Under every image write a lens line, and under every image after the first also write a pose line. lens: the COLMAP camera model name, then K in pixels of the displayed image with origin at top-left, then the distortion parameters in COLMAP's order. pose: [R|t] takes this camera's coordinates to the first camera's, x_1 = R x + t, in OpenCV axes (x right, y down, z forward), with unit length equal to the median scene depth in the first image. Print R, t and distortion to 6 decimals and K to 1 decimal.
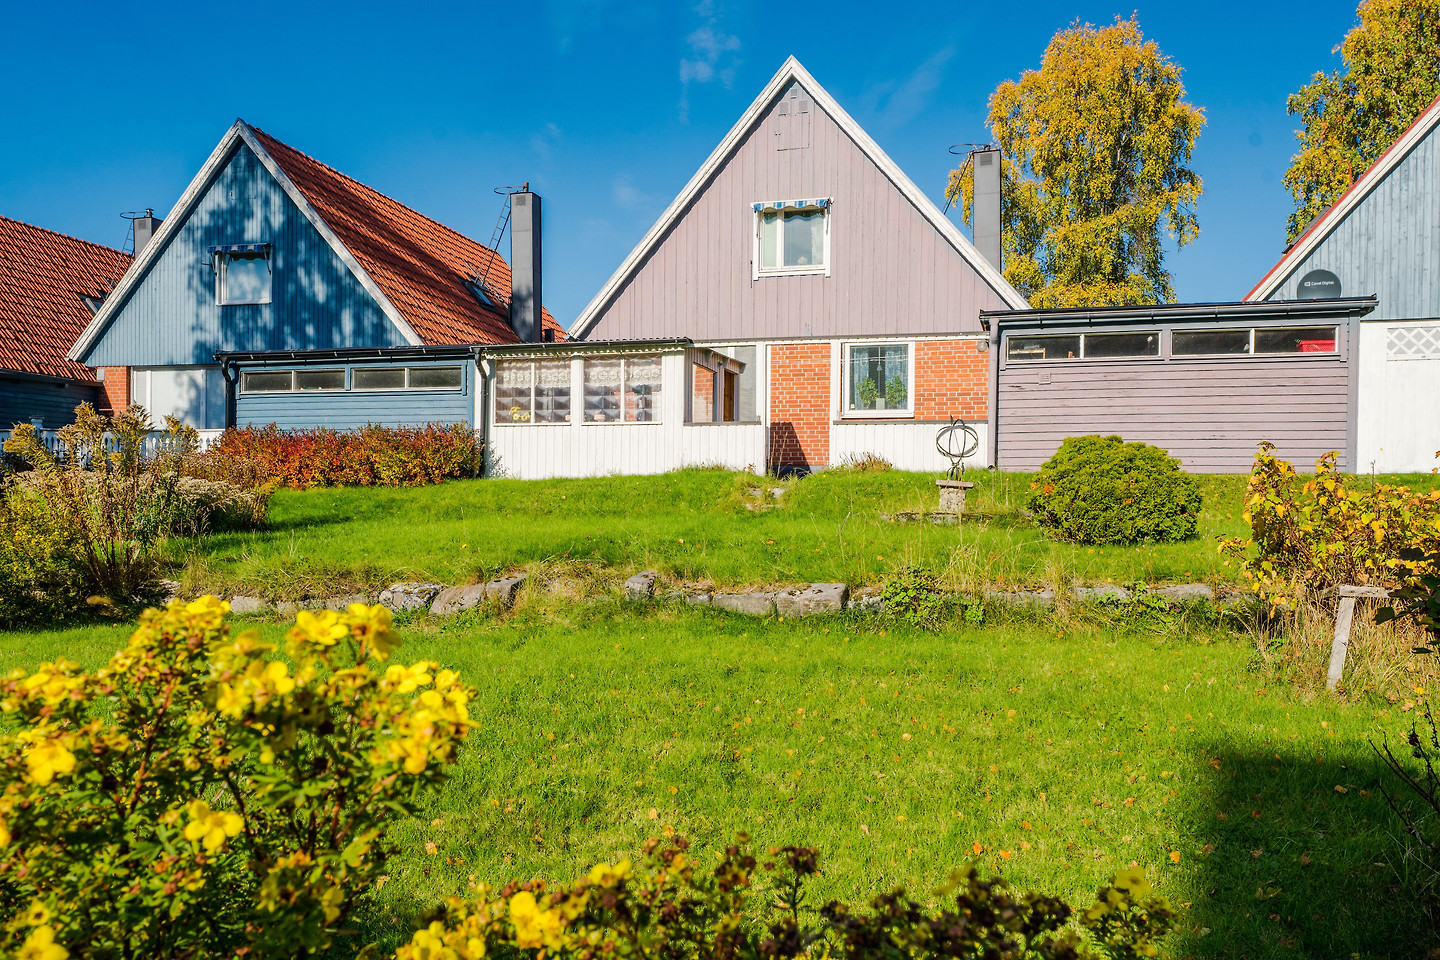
lens RADIAL K [[1126.7, 0, 725.0], [0, 1126.7, 518.1], [0, 0, 1]] dist [0.025013, 0.000262]
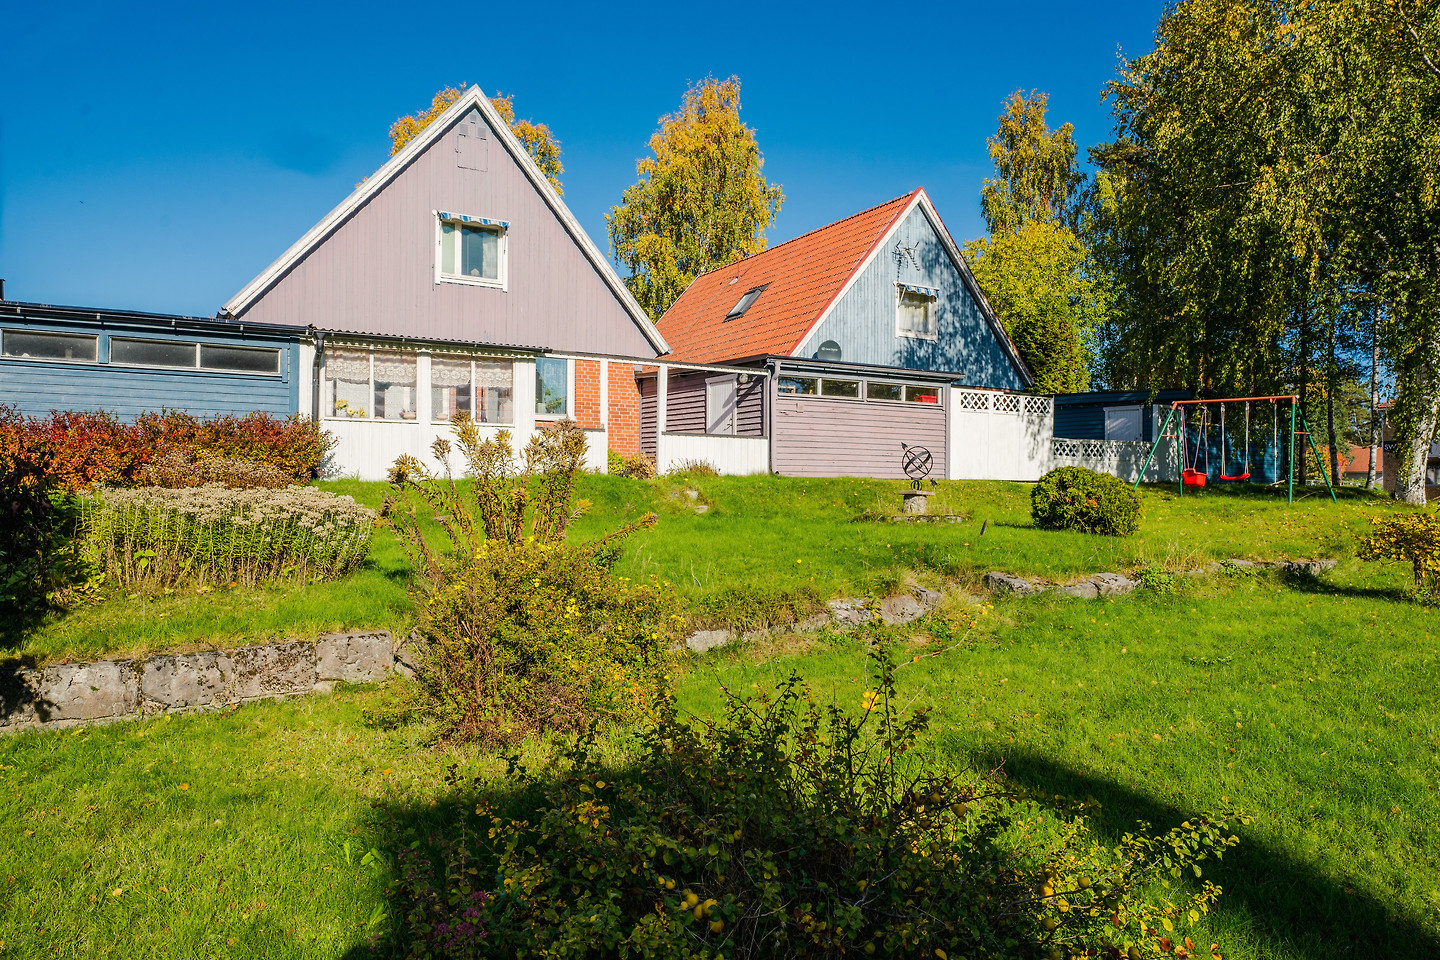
lens RADIAL K [[934.3, 0, 720.0], [0, 934.3, 480.0], [0, 0, 1]] dist [0.023249, 0.000863]
pose [[0.690981, -0.001691, 0.722871, -0.516155], [0.004326, 0.999989, -0.001796, -0.029945], [-0.722860, 0.004368, 0.690981, 0.247443]]
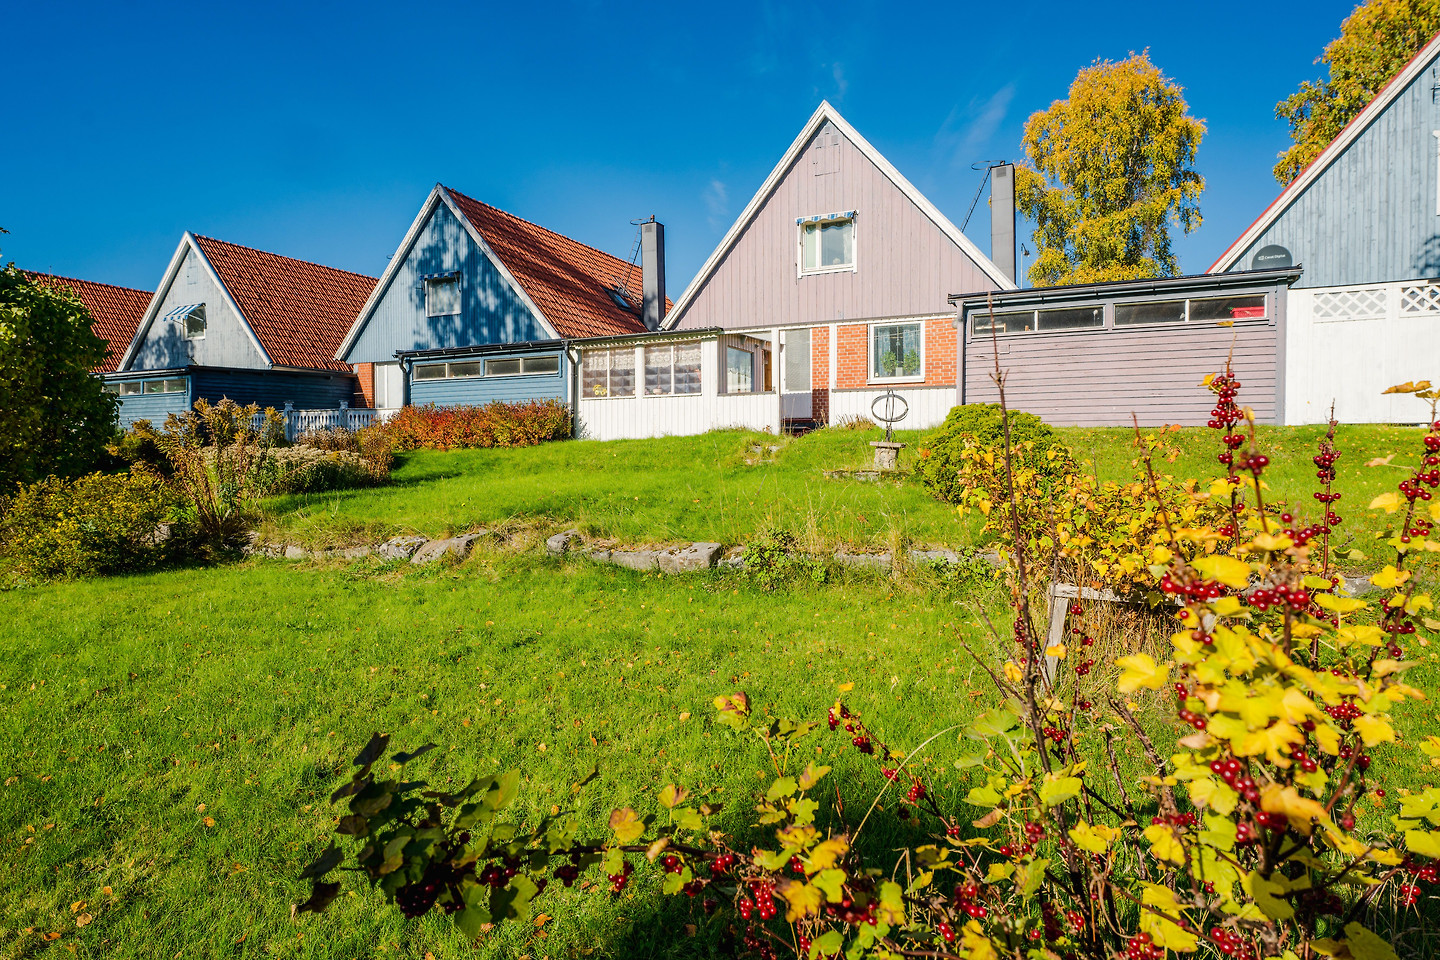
lens RADIAL K [[810.3, 0, 726.1], [0, 810.3, 465.1], [0, 0, 1]] dist [0.006403, 0.000562]
pose [[0.985958, -0.013281, -0.166464, 0.115406], [0.015585, 0.999800, 0.012547, -0.014348], [0.166264, -0.014965, 0.985968, 0.091511]]
